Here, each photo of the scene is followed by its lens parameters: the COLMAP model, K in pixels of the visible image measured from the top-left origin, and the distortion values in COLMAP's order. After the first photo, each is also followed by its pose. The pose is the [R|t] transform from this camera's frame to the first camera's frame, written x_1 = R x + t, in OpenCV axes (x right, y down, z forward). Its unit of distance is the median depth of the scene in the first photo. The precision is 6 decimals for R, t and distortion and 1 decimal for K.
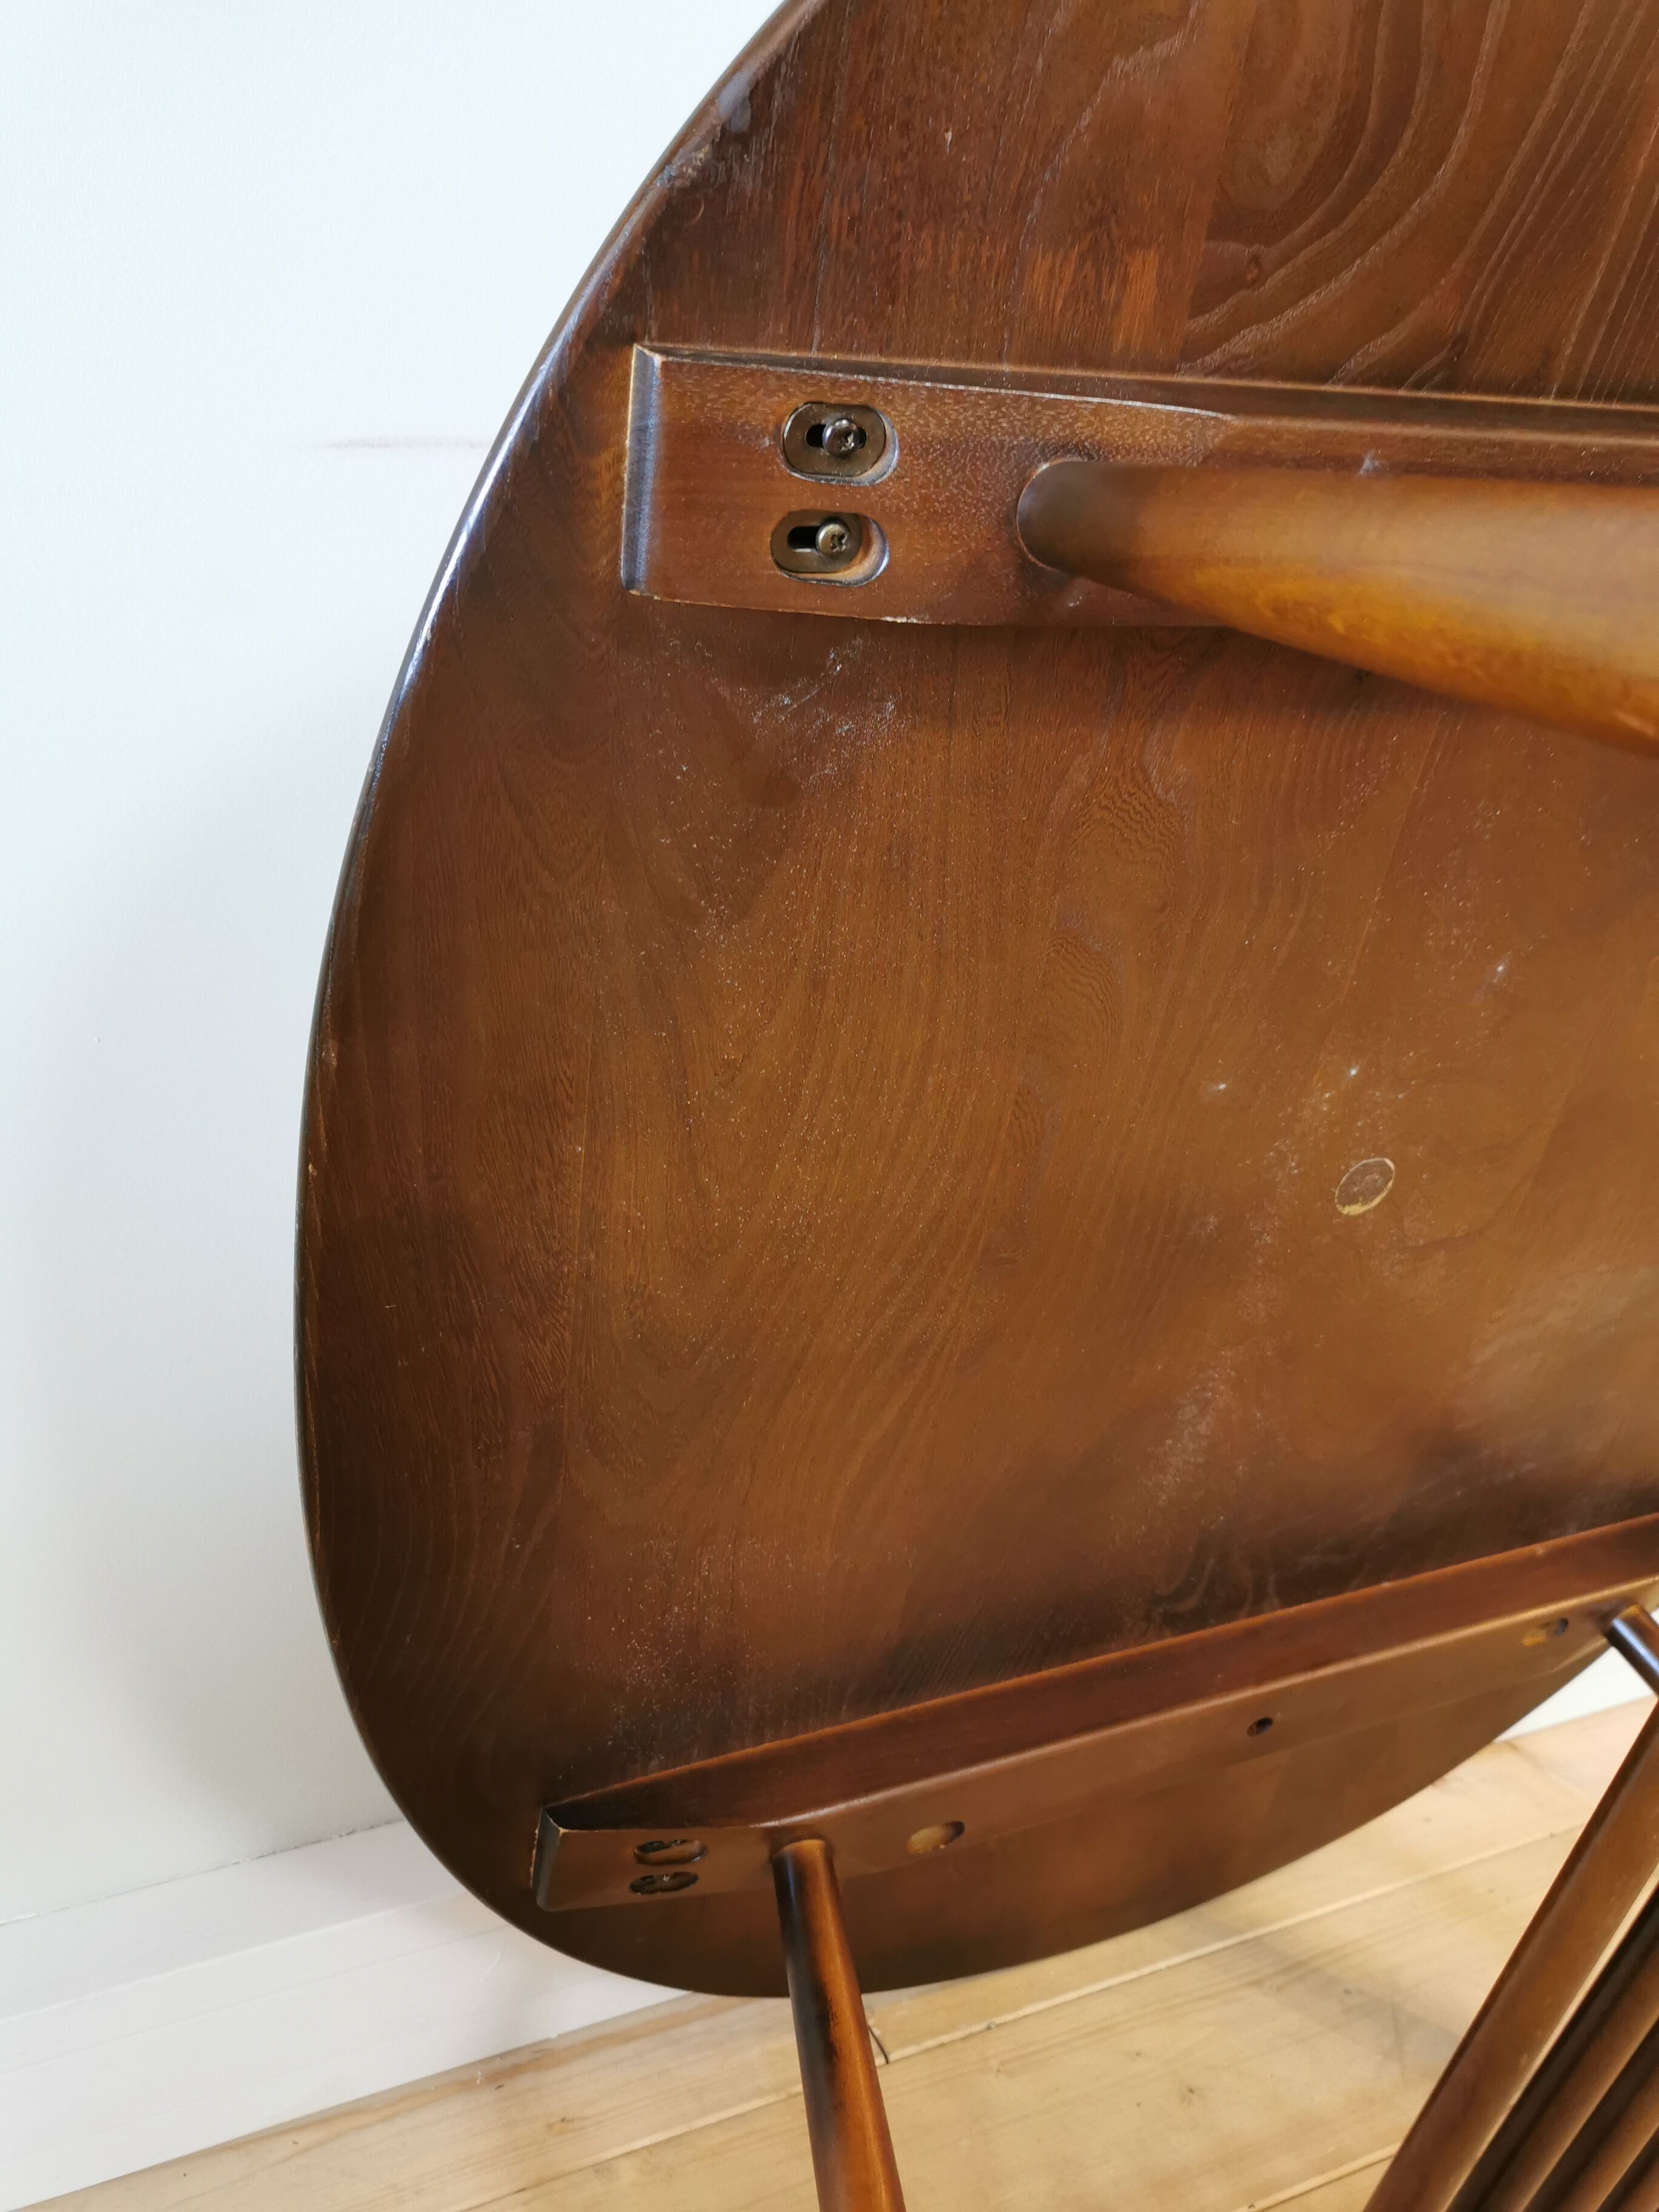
lens RADIAL K [[1739.8, 0, 817.4], [0, 1739.8, 1103.5], [0, 0, 1]] dist [0.030904, -0.020792]
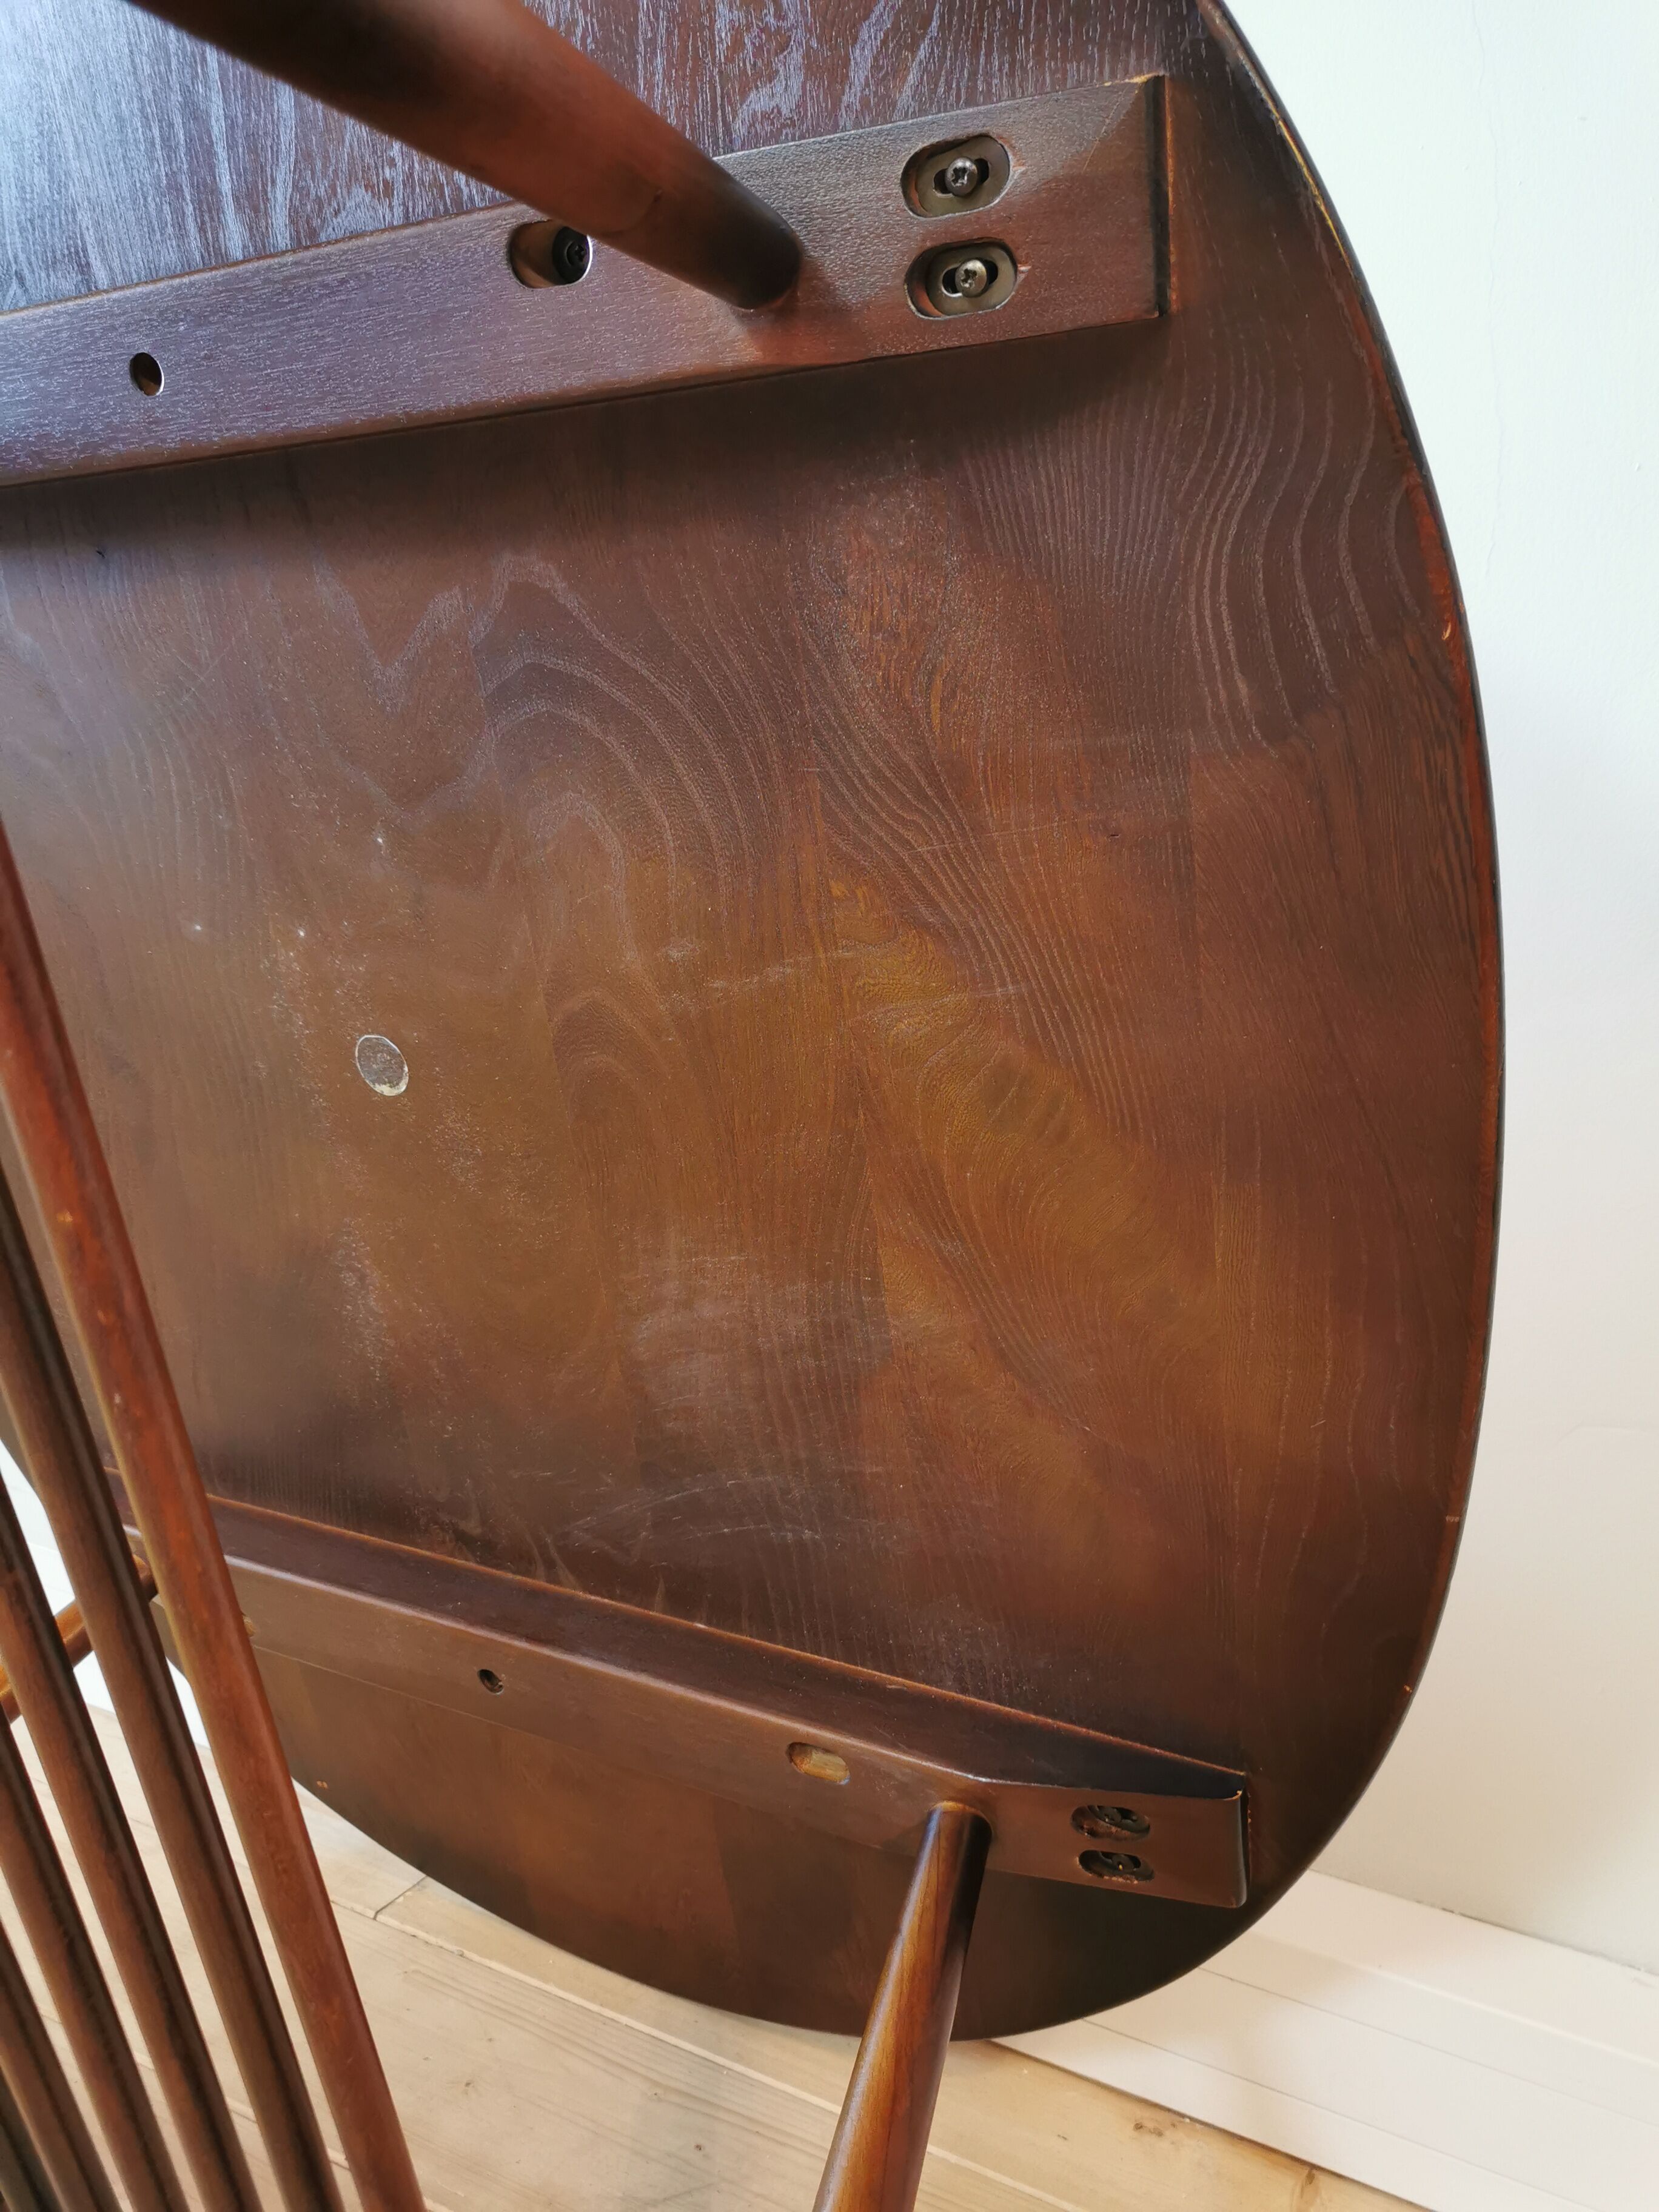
lens RADIAL K [[1739.8, 0, 834.1], [0, 1739.8, 1089.7], [0, 0, 1]] dist [0.030904, -0.020792]
pose [[0.603200, 0.097384, -0.791622, 1.704690], [-0.226395, 0.972600, -0.052860, 0.073028], [0.764784, 0.211104, 0.608720, 0.758982]]
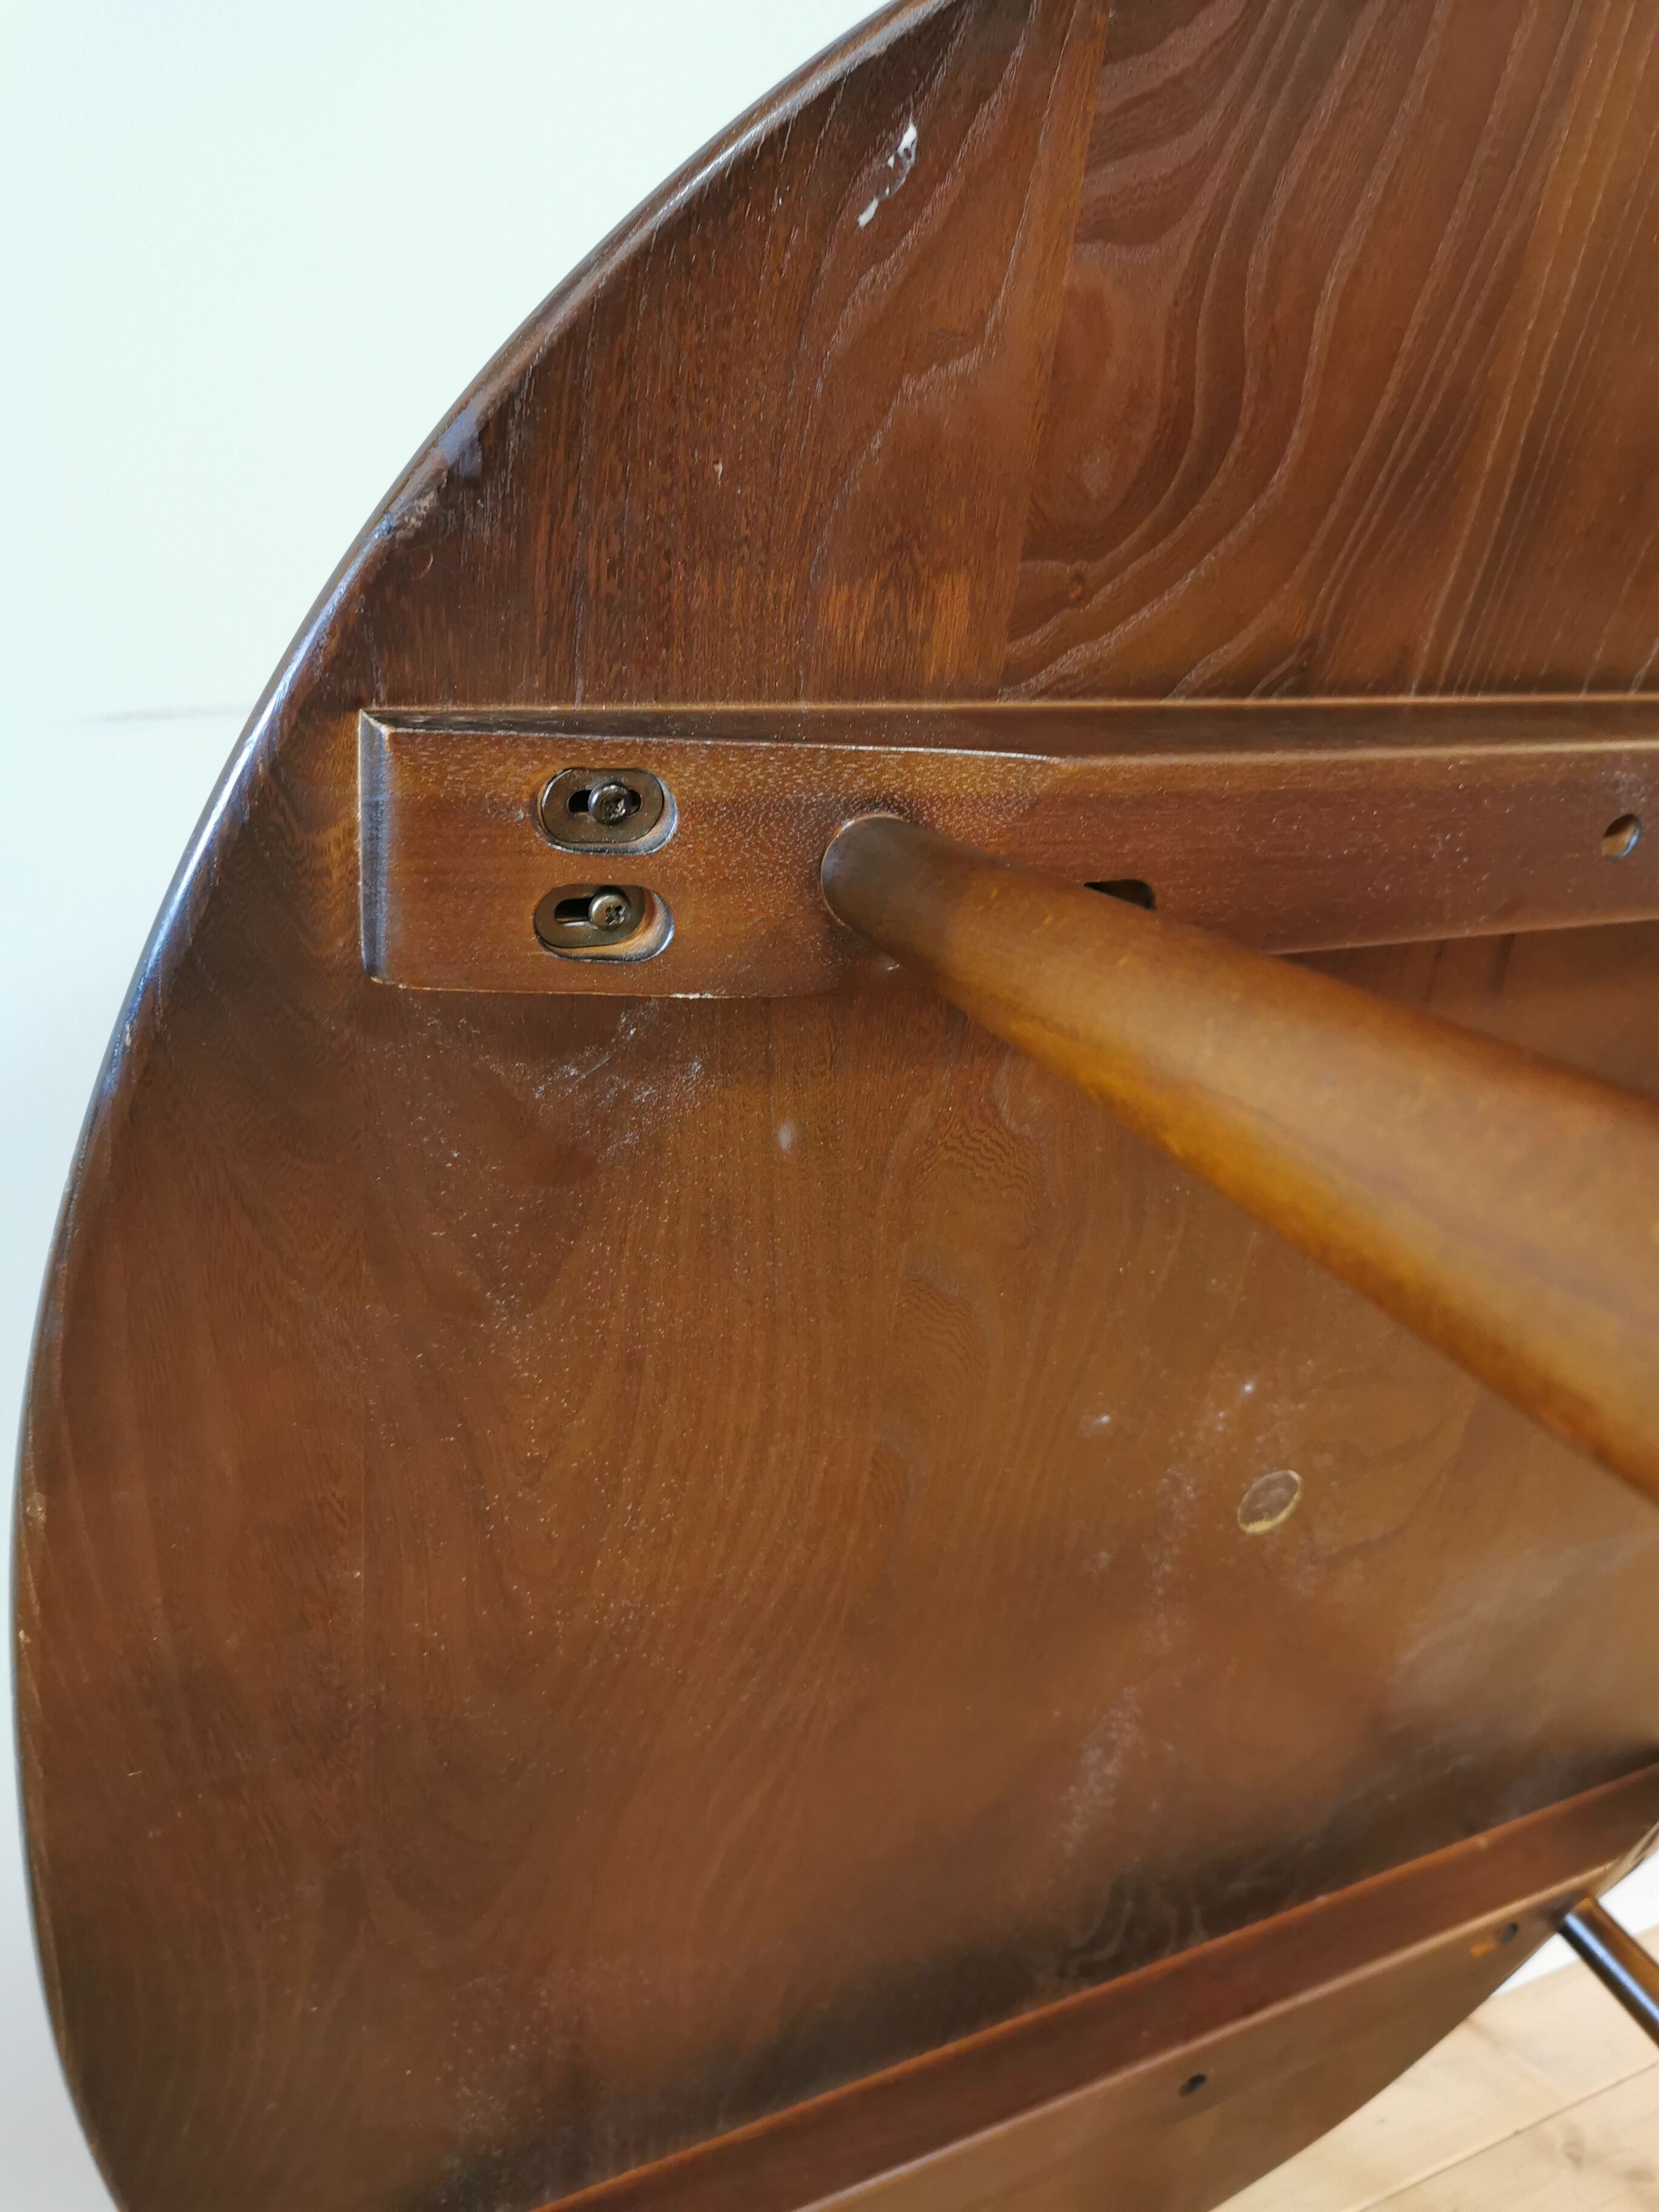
lens RADIAL K [[1739.8, 0, 823.1], [0, 1739.8, 1093.7], [0, 0, 1]] dist [0.030904, -0.020792]
pose [[0.997845, -0.036749, 0.054353, 0.053834], [0.040831, 0.996272, -0.075994, -0.136732], [-0.051358, 0.078050, 0.995626, 0.121520]]
